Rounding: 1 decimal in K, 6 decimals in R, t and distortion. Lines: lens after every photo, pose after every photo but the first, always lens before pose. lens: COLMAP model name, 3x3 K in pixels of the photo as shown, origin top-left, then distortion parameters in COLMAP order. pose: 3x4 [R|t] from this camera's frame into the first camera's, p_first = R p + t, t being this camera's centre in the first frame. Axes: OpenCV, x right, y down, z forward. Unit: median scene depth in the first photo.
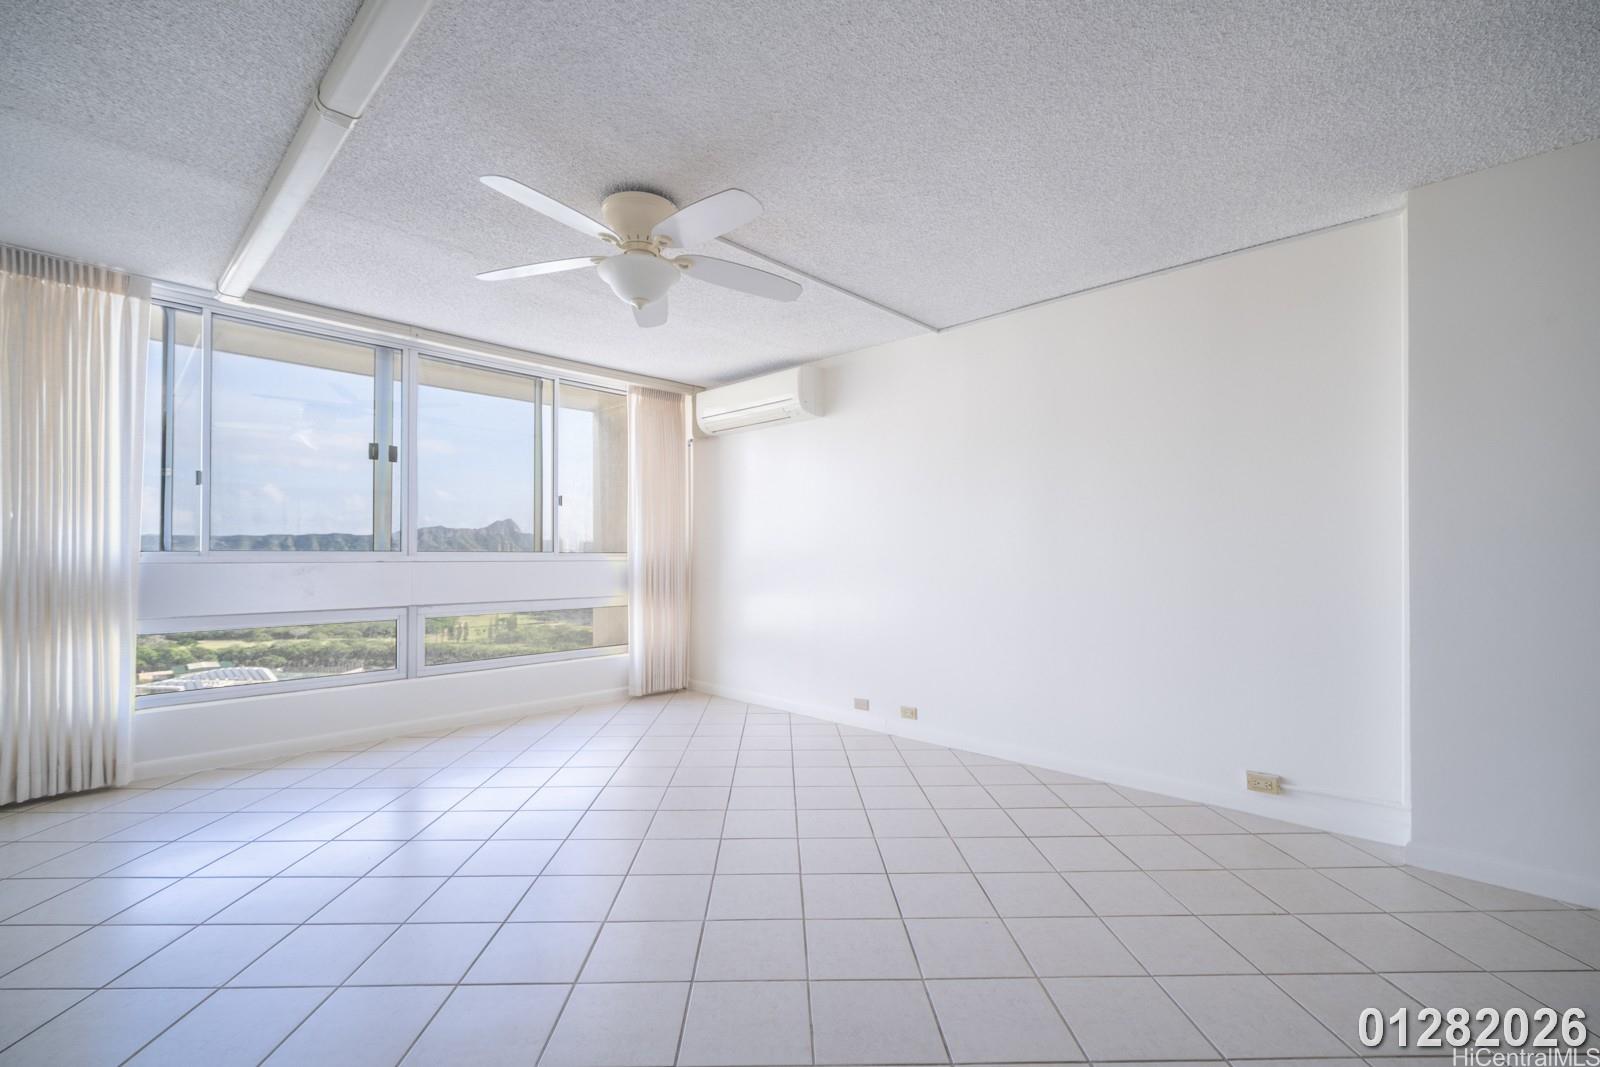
lens RADIAL K [[690.7, 0, 785.7], [0, 690.7, 545.7], [0, 0, 1]] dist [0.002244, -0.001305]
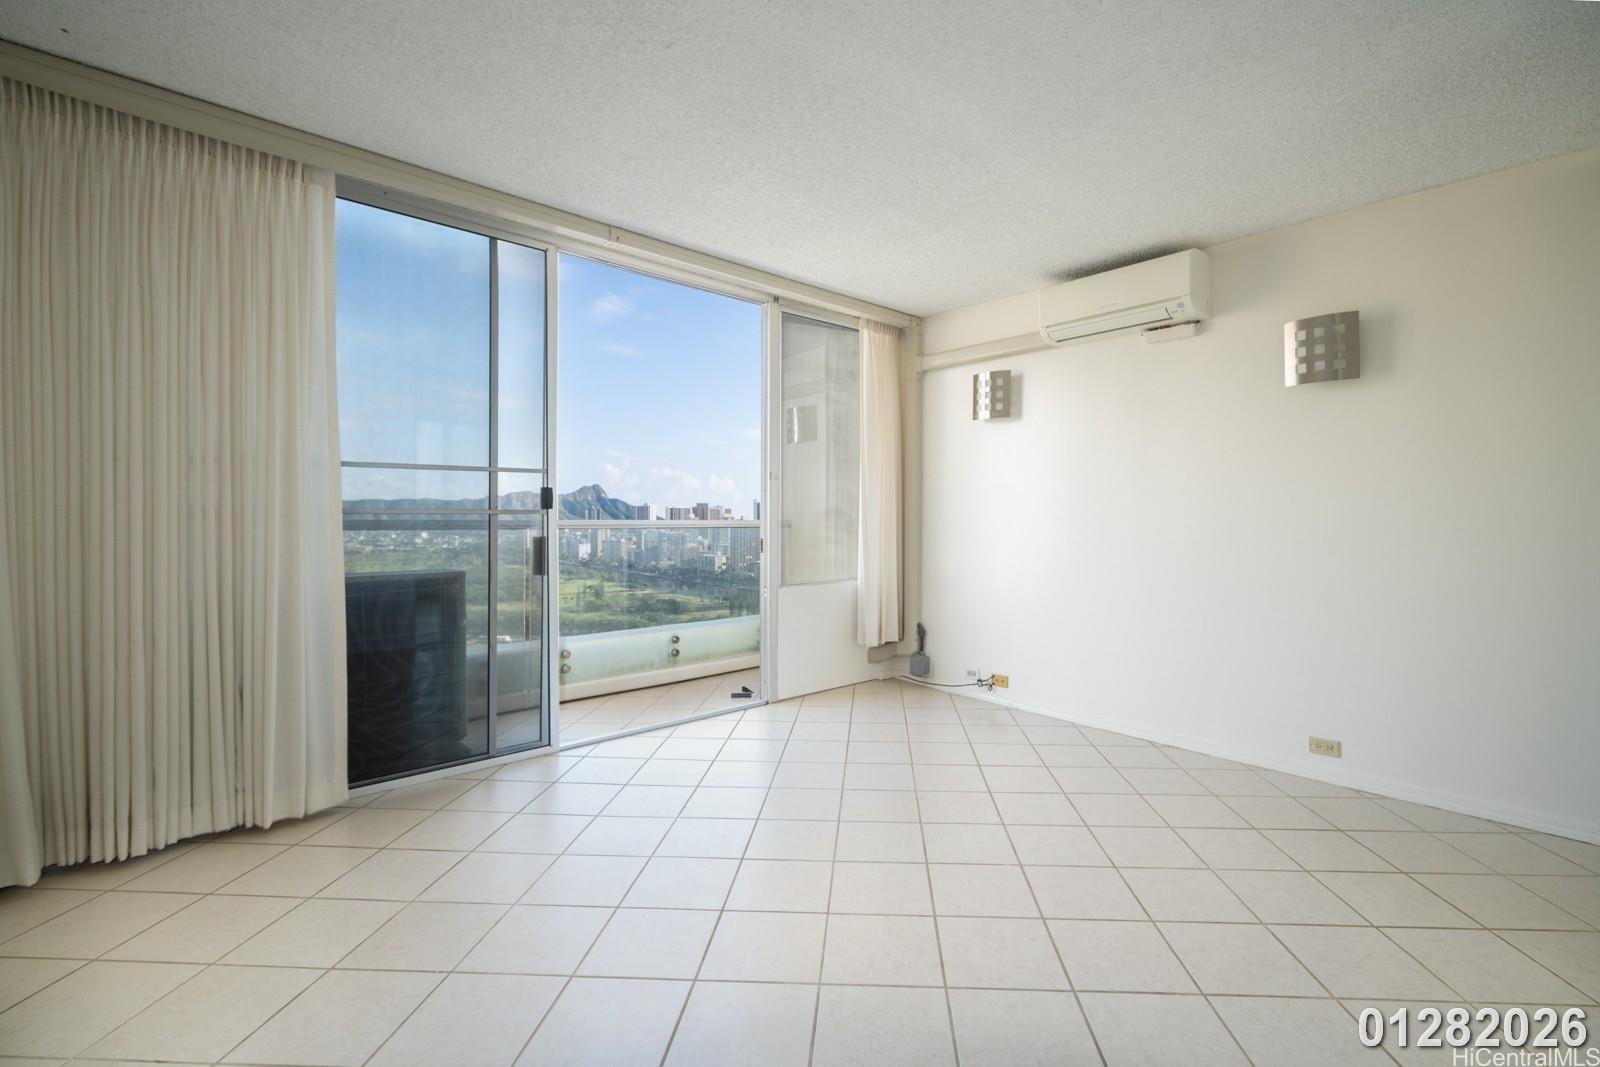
lens RADIAL K [[690.7, 0, 802.1], [0, 690.7, 522.4], [0, 0, 1]] dist [0.002244, -0.001305]
pose [[0.998283, -0.000668, -0.058576, -0.090493], [0.001619, 0.999868, 0.016198, -0.000230], [0.058558, -0.016265, 0.998152, 0.076466]]
